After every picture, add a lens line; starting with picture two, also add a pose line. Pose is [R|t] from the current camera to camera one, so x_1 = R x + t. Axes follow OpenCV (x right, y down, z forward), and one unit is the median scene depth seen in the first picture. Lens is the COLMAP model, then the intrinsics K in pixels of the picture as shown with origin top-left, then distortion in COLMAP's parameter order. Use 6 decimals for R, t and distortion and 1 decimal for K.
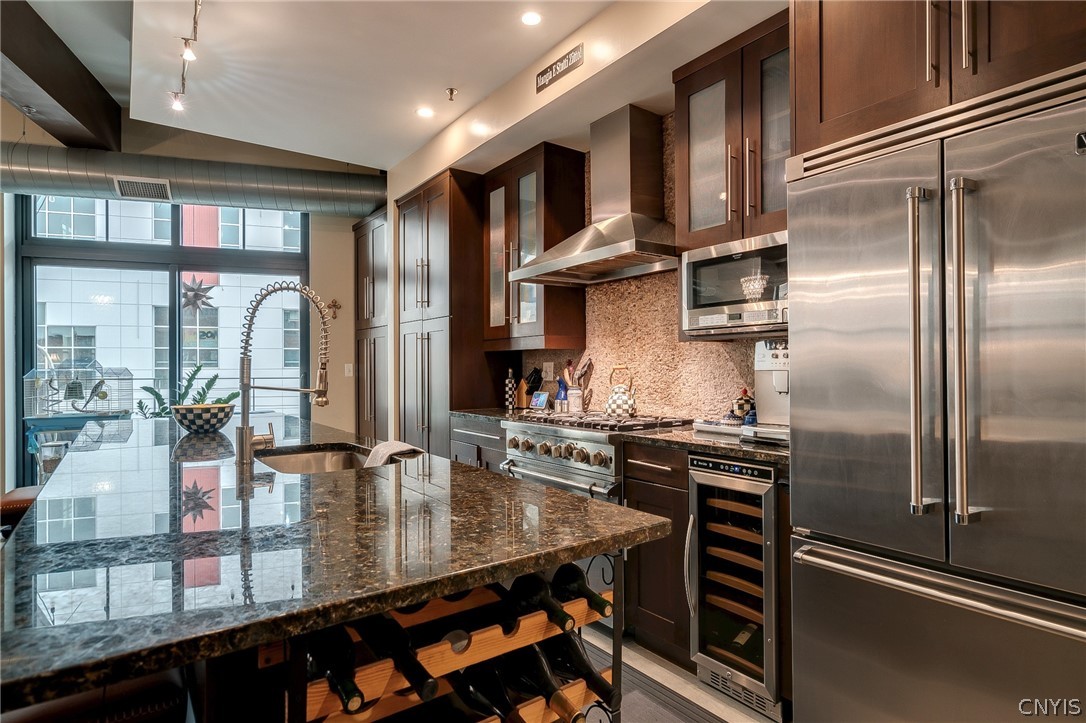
lens RADIAL K [[576.2, 0, 542.2], [0, 576.2, 368.3], [0, 0, 1]] dist [0.008642, 0.000670]
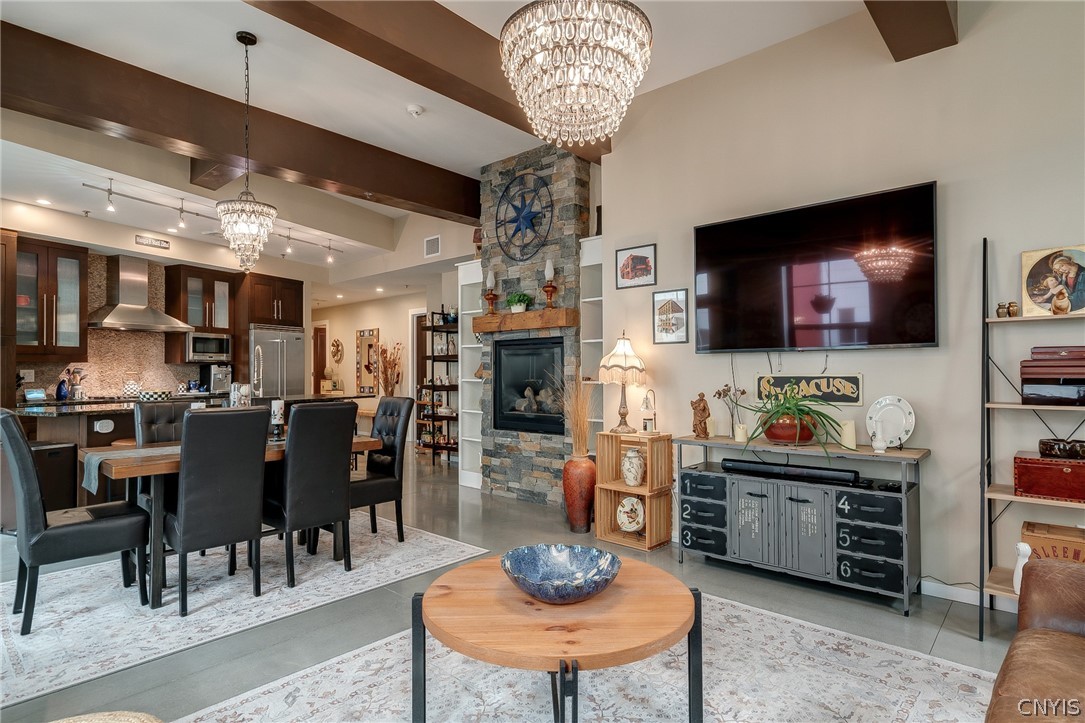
lens RADIAL K [[575.6, 0, 544.4], [0, 575.6, 360.5], [0, 0, 1]] dist [0.008642, 0.000670]
pose [[-0.492886, 0.024292, 0.869755, -2.413560], [0.007962, 0.999694, -0.023409, 0.014553], [-0.870058, -0.004613, -0.492928, 0.688274]]
